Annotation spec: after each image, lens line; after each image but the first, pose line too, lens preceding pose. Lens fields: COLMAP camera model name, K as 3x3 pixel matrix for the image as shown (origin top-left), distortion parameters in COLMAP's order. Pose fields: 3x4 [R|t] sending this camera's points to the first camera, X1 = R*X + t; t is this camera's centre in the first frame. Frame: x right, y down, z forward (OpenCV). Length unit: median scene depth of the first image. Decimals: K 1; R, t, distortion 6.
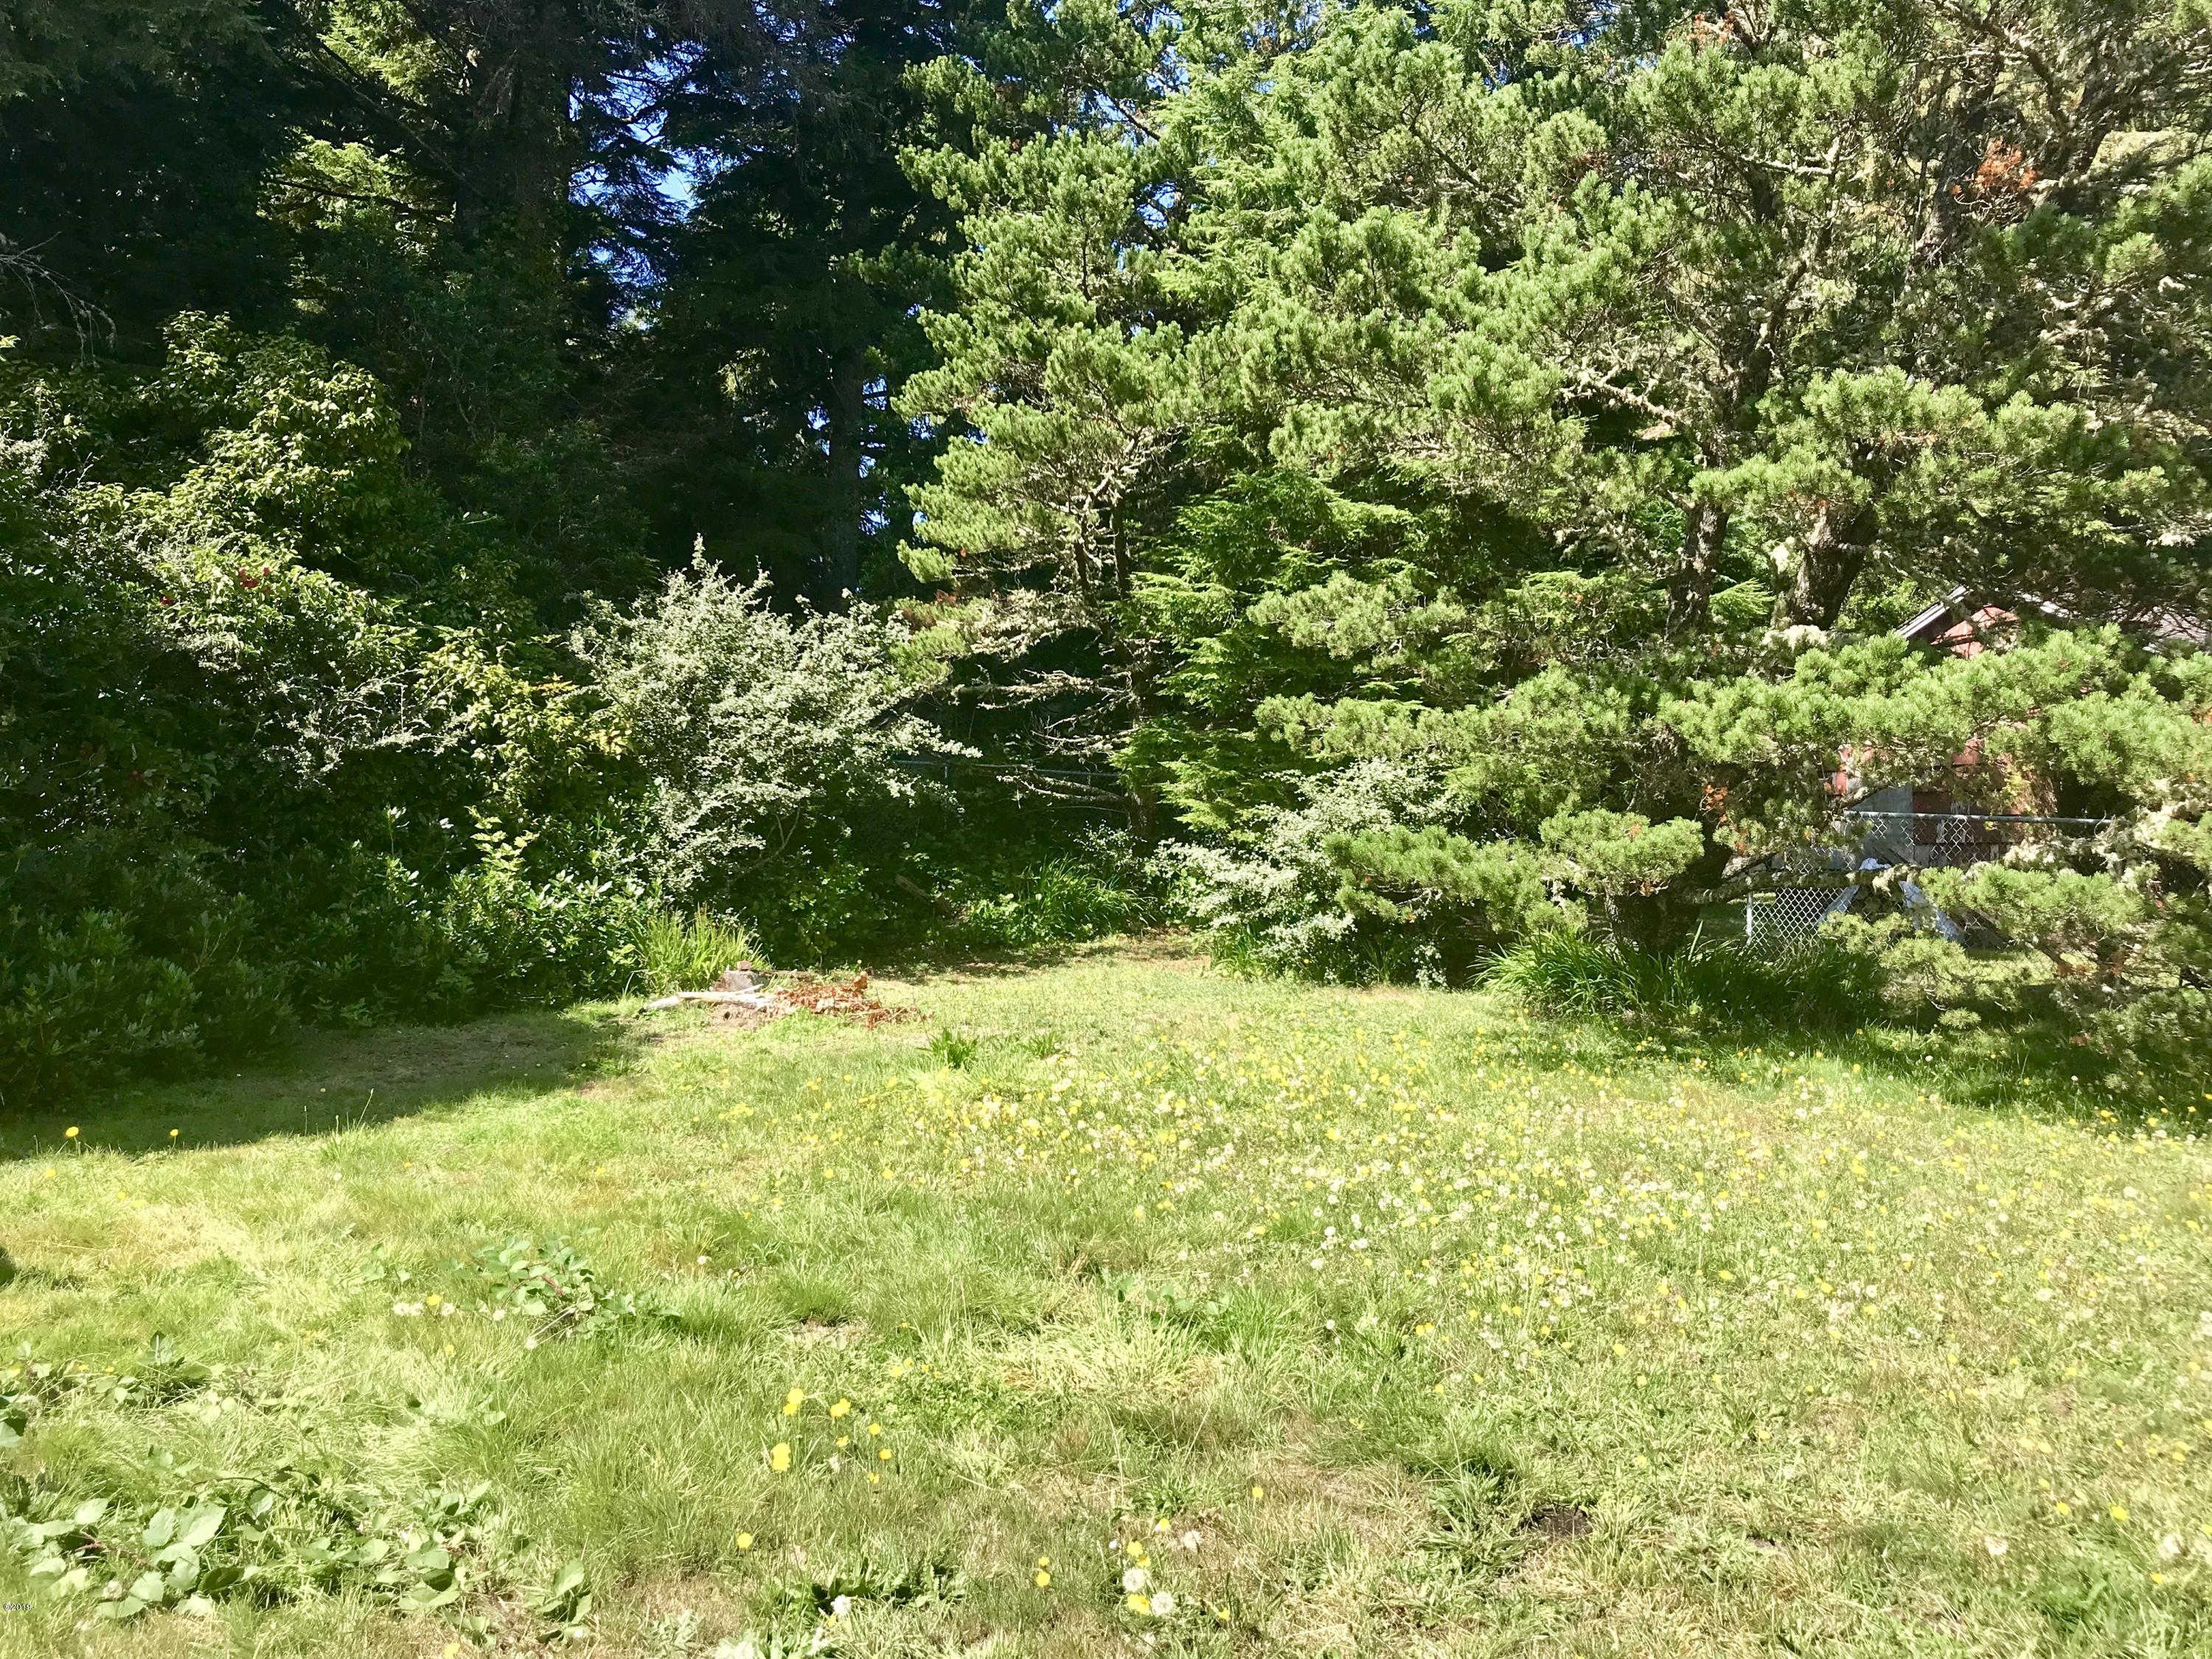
lens RADIAL K [[1773.4, 0, 1053.1], [0, 1773.4, 810.9], [0, 0, 1]] dist [0.024041, -0.043770]
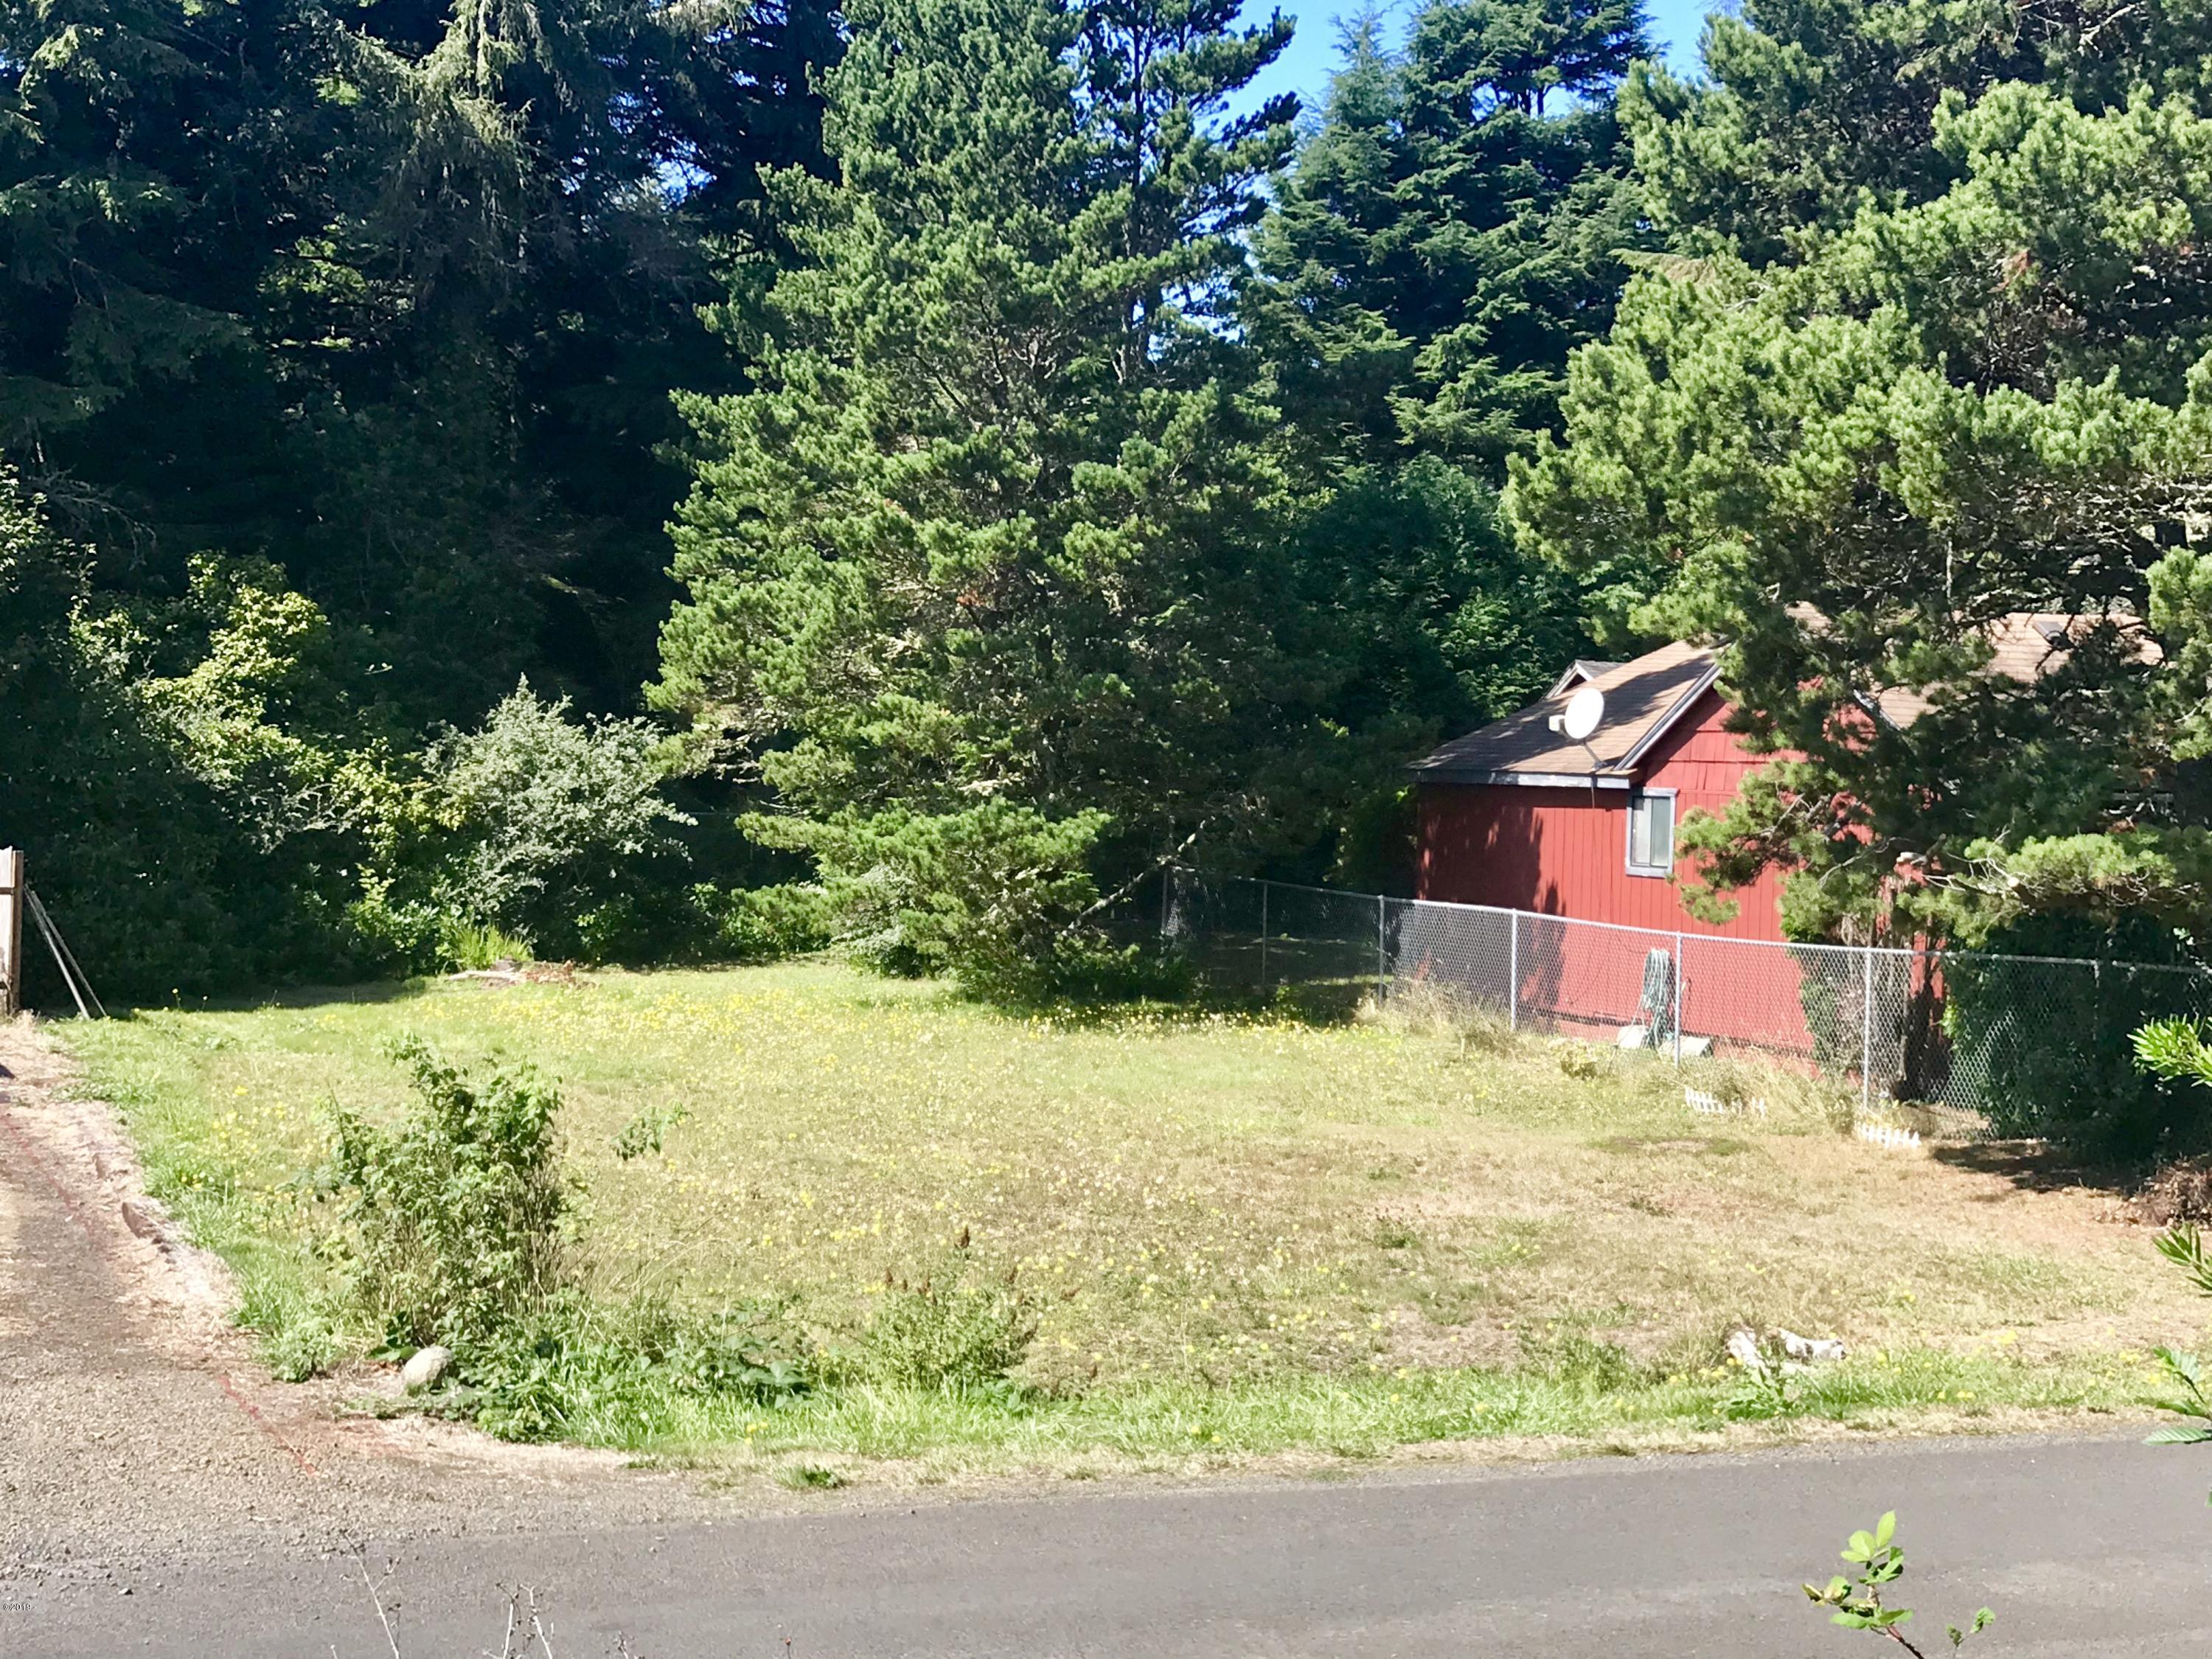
lens RADIAL K [[3315.1, 0, 1119.5], [0, 3315.1, 849.5], [0, 0, 1]] dist [0.010835, 0.000000]
pose [[0.983505, 0.002005, -0.180869, 0.929981], [0.002588, 0.999680, 0.025157, -0.089742], [0.180862, -0.025210, 0.983185, -1.923782]]
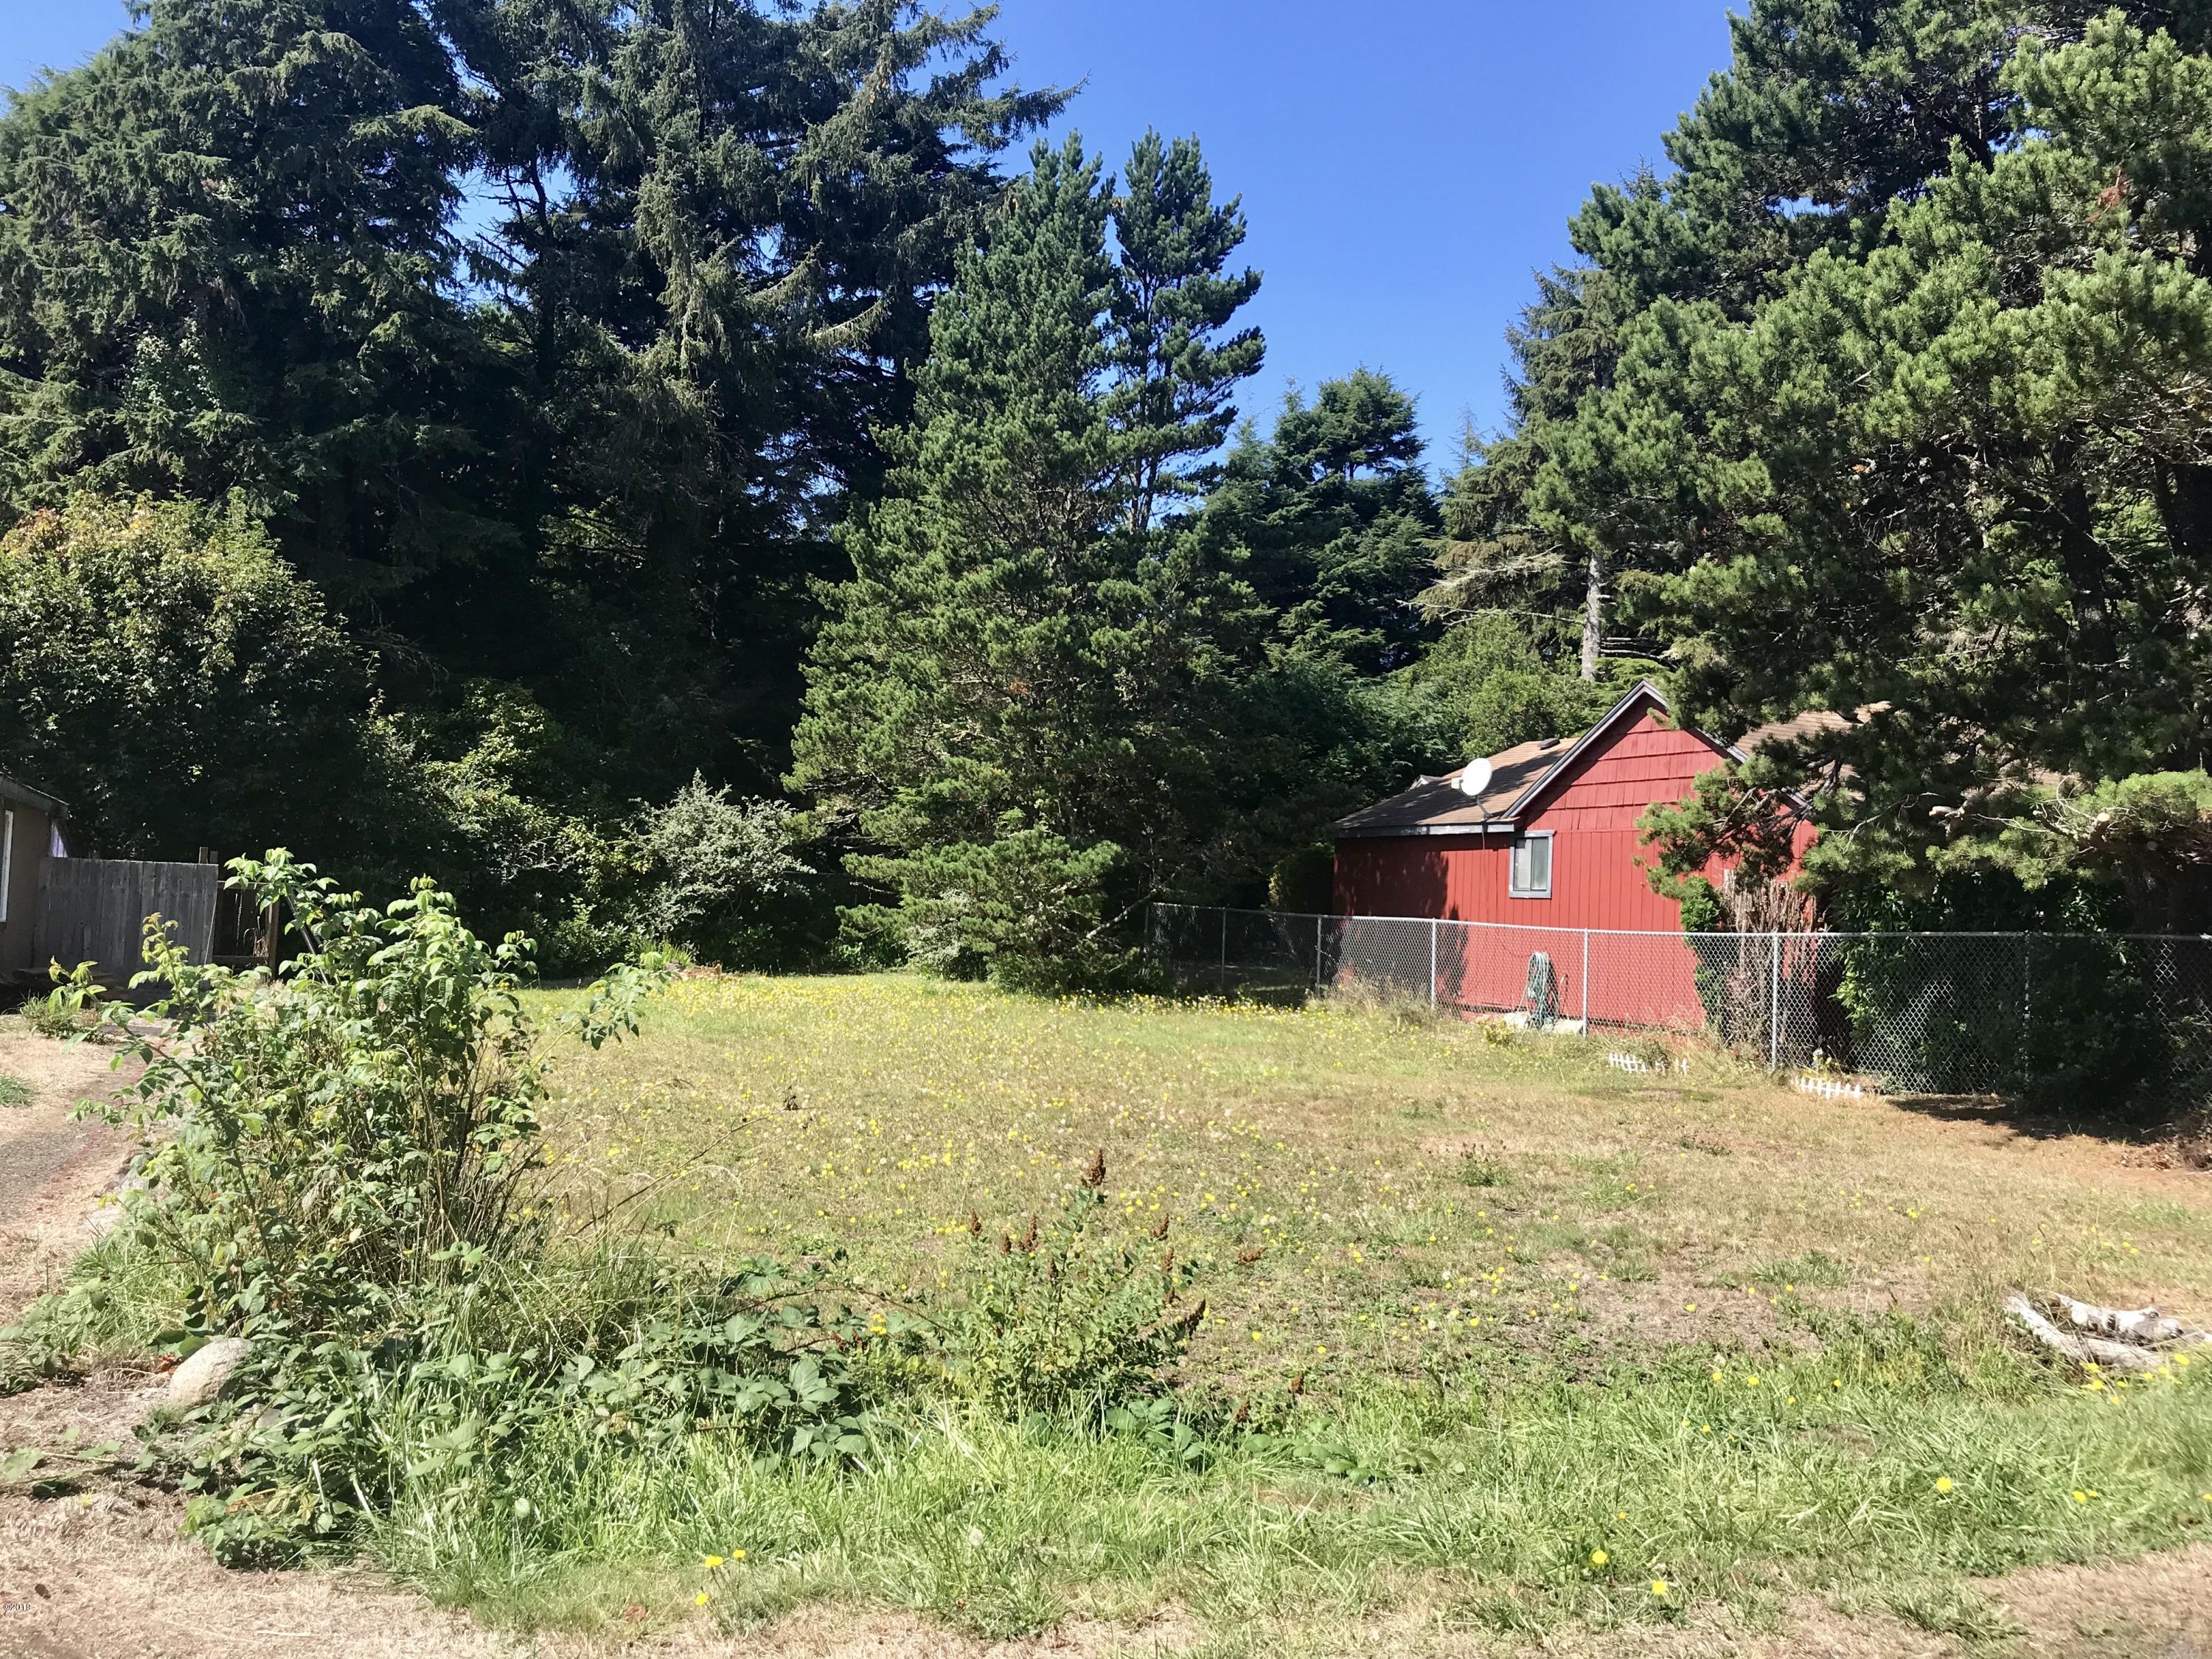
lens RADIAL K [[1773.4, 0, 1094.6], [0, 1773.4, 816.9], [0, 0, 1]] dist [0.024041, -0.043770]
pose [[0.986227, 0.002636, -0.165374, 0.733084], [-0.011884, 0.998418, -0.054957, 0.017213], [0.164967, 0.056166, 0.984699, -1.200204]]
